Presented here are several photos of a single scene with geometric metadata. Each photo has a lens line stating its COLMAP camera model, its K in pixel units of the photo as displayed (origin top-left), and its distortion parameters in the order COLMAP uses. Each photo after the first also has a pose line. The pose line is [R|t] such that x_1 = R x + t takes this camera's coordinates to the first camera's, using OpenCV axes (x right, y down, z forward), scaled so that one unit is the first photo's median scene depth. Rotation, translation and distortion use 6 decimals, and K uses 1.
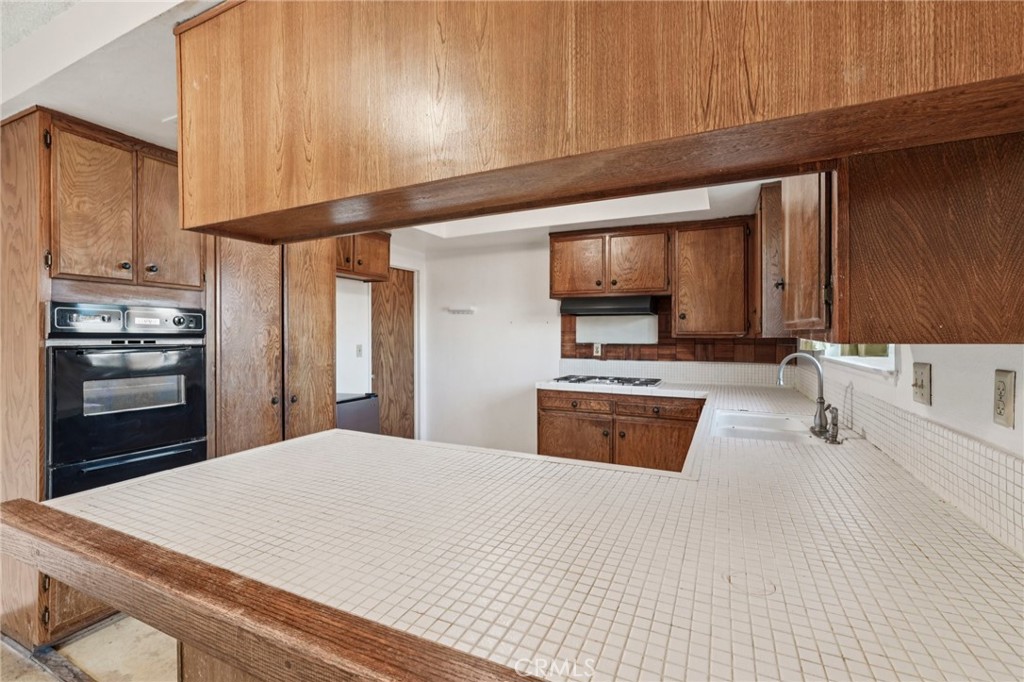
lens RADIAL K [[451.5, 0, 513.3], [0, 451.5, 337.9], [0, 0, 1]] dist [-0.022974, 0.013399]
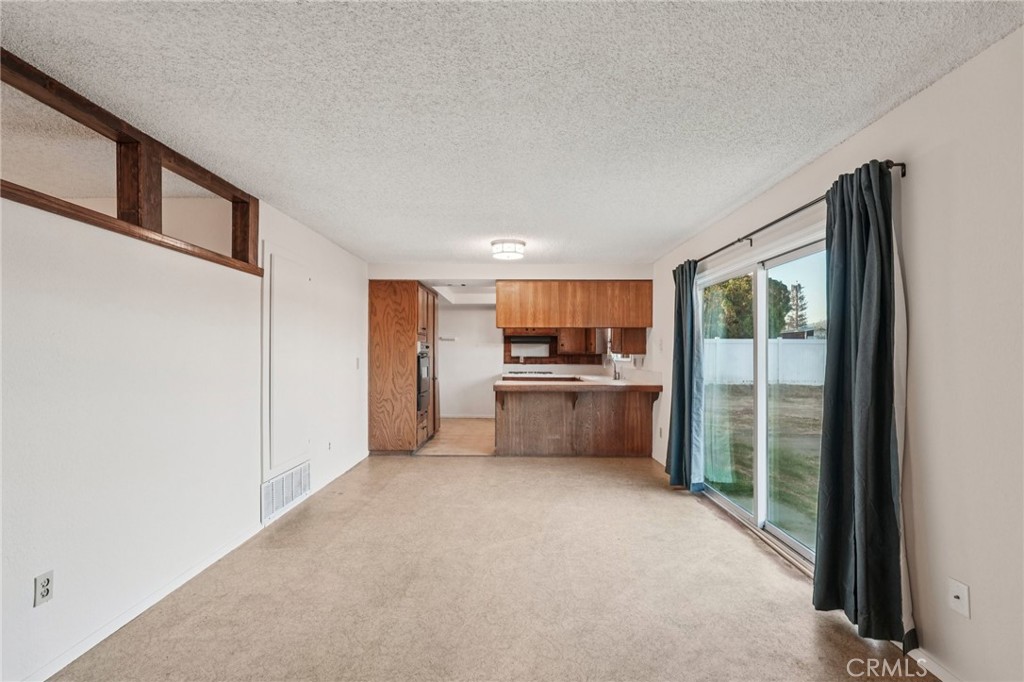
lens RADIAL K [[454.8, 0, 510.1], [0, 454.8, 346.5], [0, 0, 1]] dist [0.000180, 0.000423]
pose [[0.908662, 0.010411, 0.417403, -0.786792], [-0.001598, 0.999768, -0.021457, 0.011036], [-0.417529, 0.018830, 0.908468, -0.965581]]
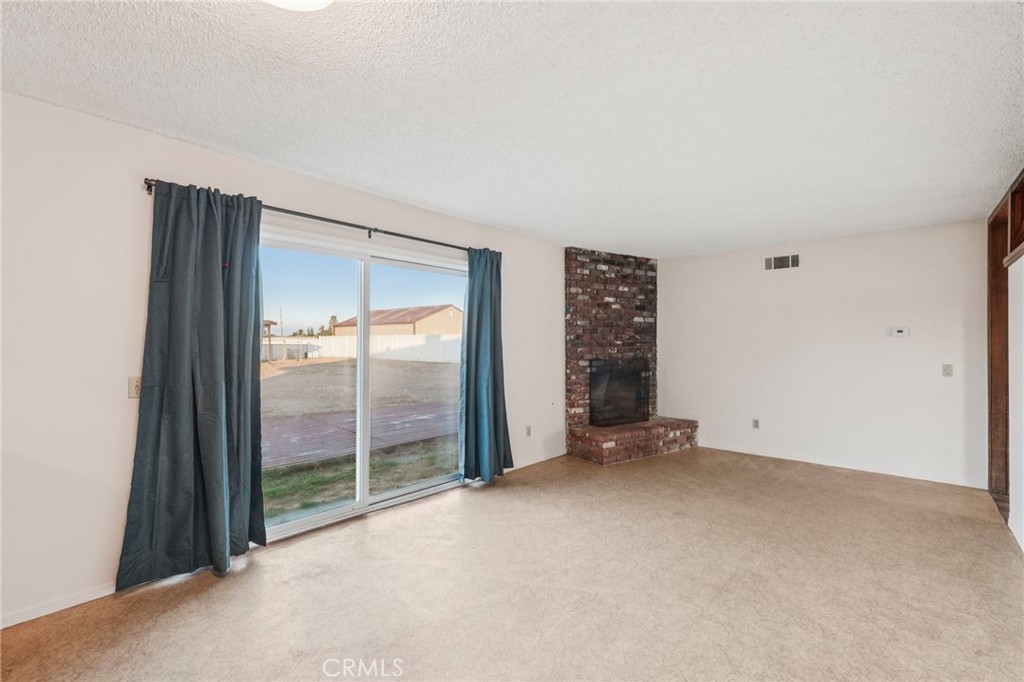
lens RADIAL K [[451.5, 0, 513.3], [0, 451.5, 337.9], [0, 0, 1]] dist [-0.022974, 0.013399]
pose [[-0.960978, 0.002152, 0.276617, -0.543485], [0.000496, 0.999982, -0.006055, 0.003532], [-0.276625, -0.005682, -0.960961, 0.315214]]
